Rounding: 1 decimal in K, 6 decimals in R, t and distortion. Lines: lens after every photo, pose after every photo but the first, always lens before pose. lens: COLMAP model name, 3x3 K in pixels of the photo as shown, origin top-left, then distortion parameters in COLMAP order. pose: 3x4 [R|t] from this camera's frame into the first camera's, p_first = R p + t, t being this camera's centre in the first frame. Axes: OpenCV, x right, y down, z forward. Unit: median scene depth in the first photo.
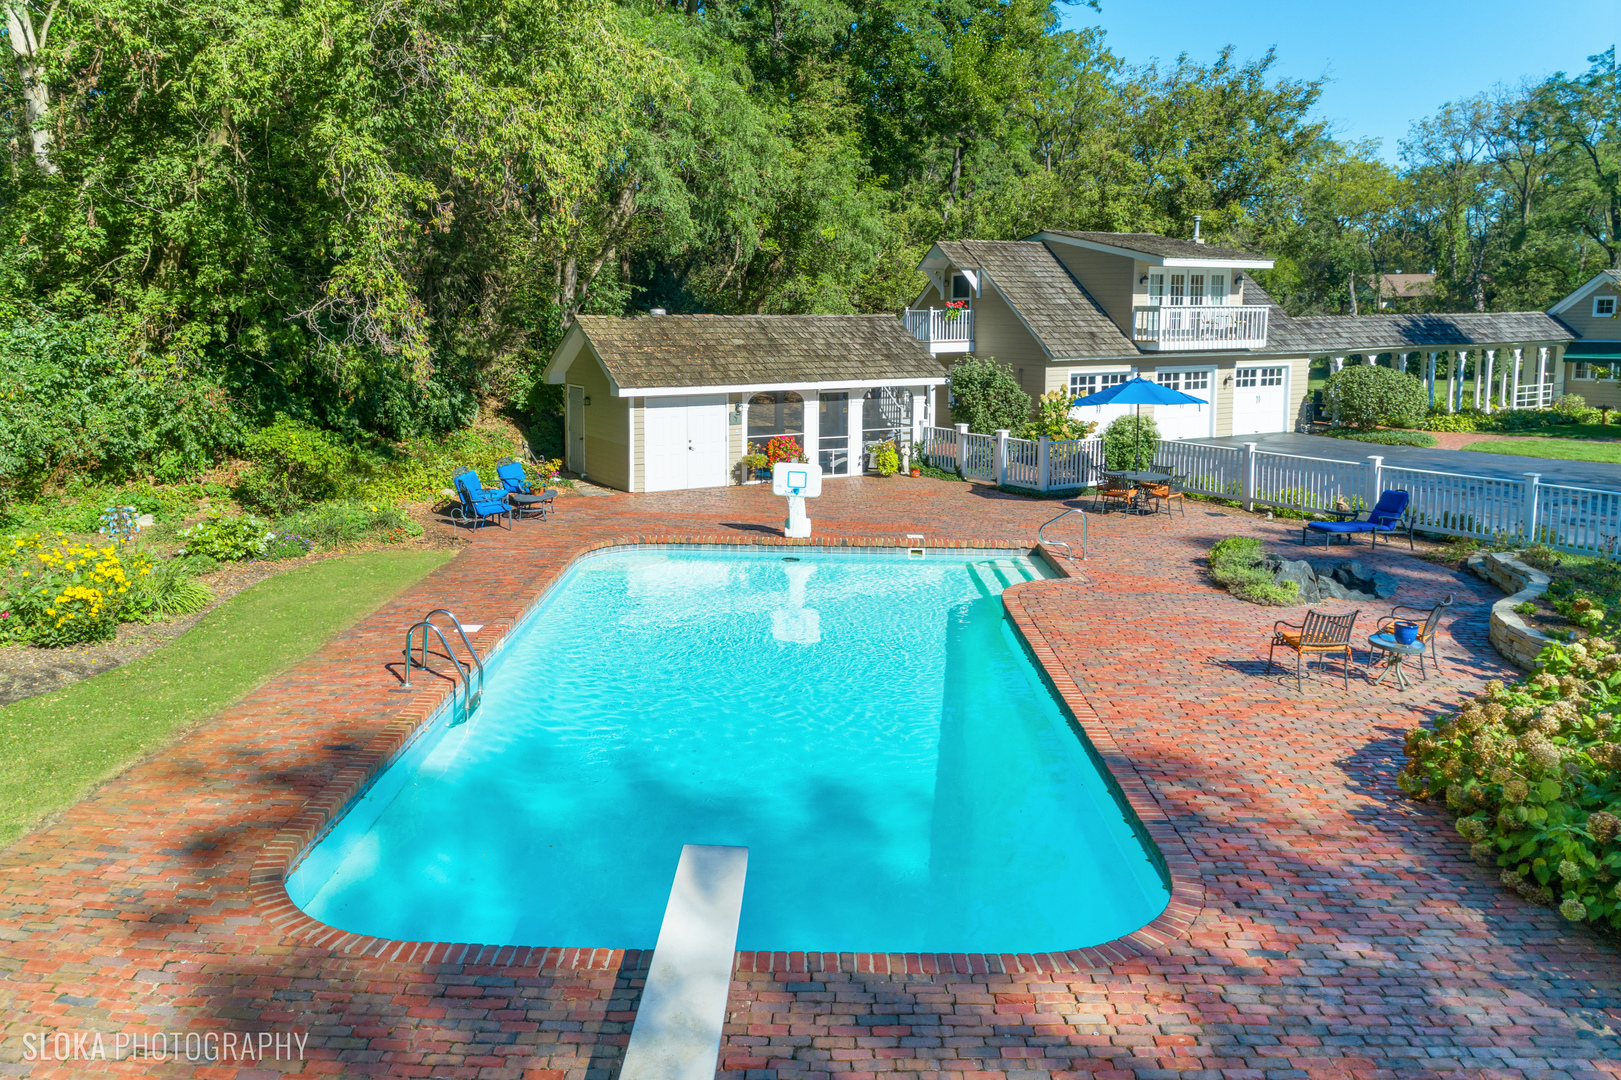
lens RADIAL K [[1114.9, 0, 811.6], [0, 1114.9, 484.6], [0, 0, 1]] dist [0.002398, 0.003334]
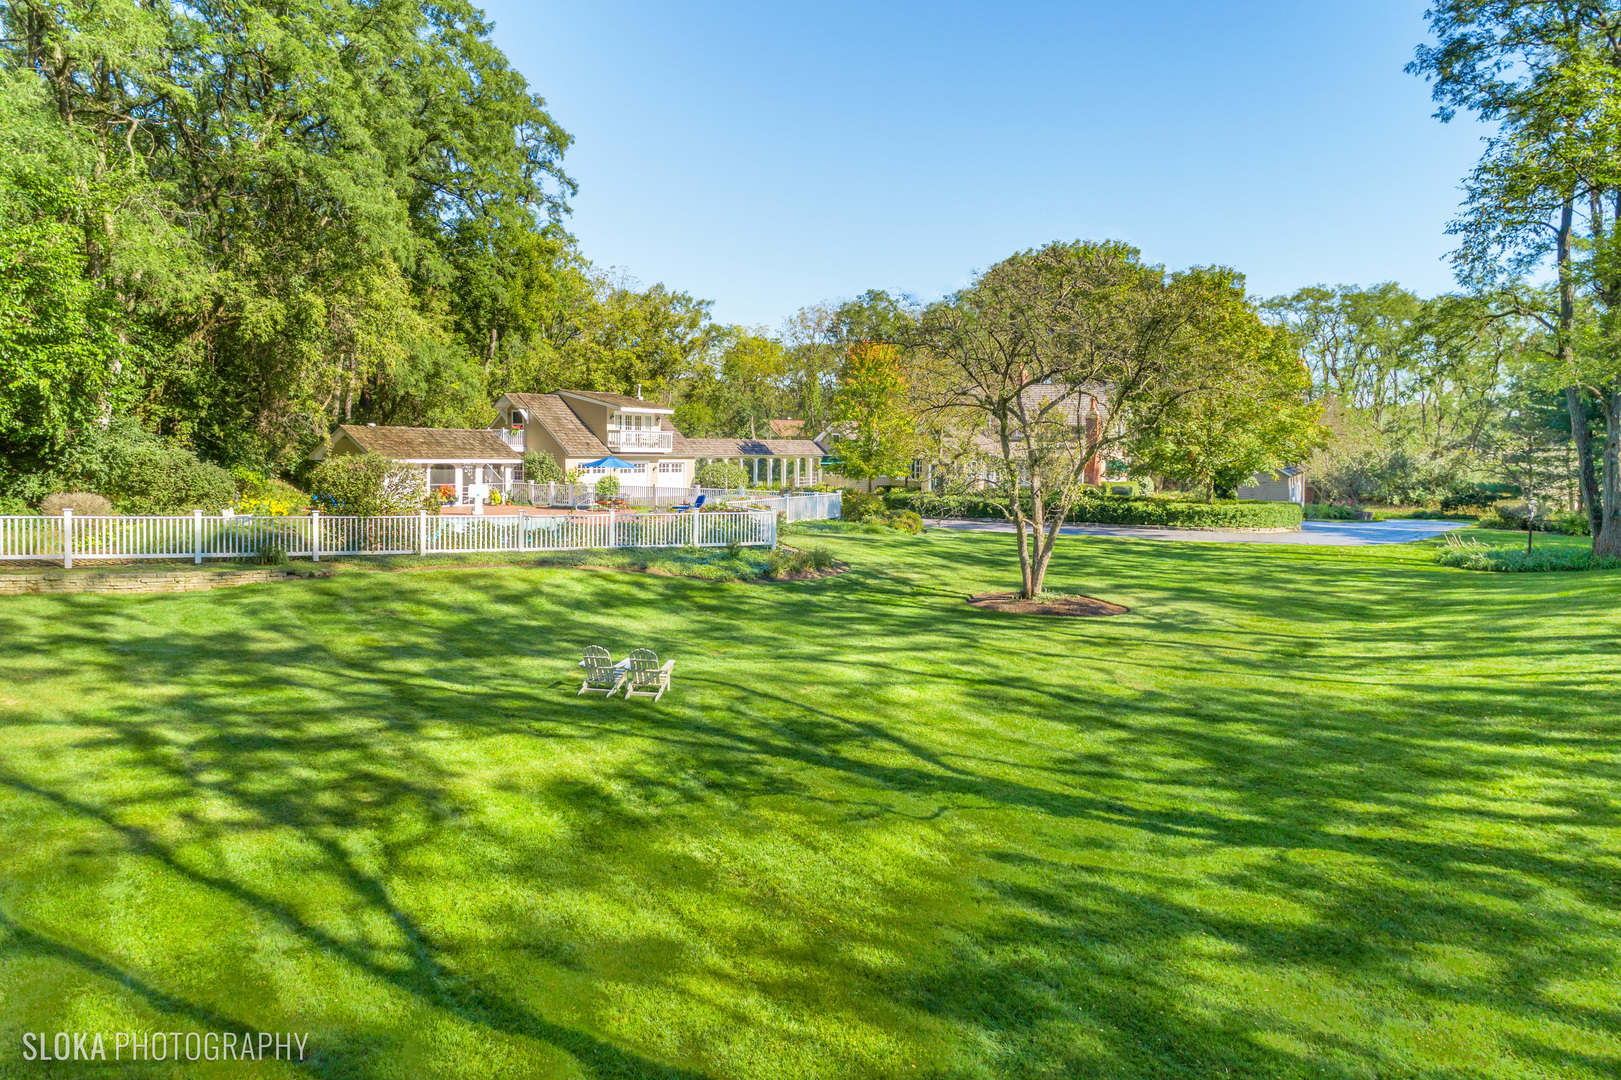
lens RADIAL K [[1091.6, 0, 810.5], [0, 1091.6, 540.0], [0, 0, 1]] dist [-0.025905, -0.000044]
pose [[0.895202, -0.014672, 0.445419, -0.245402], [0.045015, 0.997323, -0.057620, 0.157446], [-0.443381, 0.071632, 0.893466, -0.848374]]
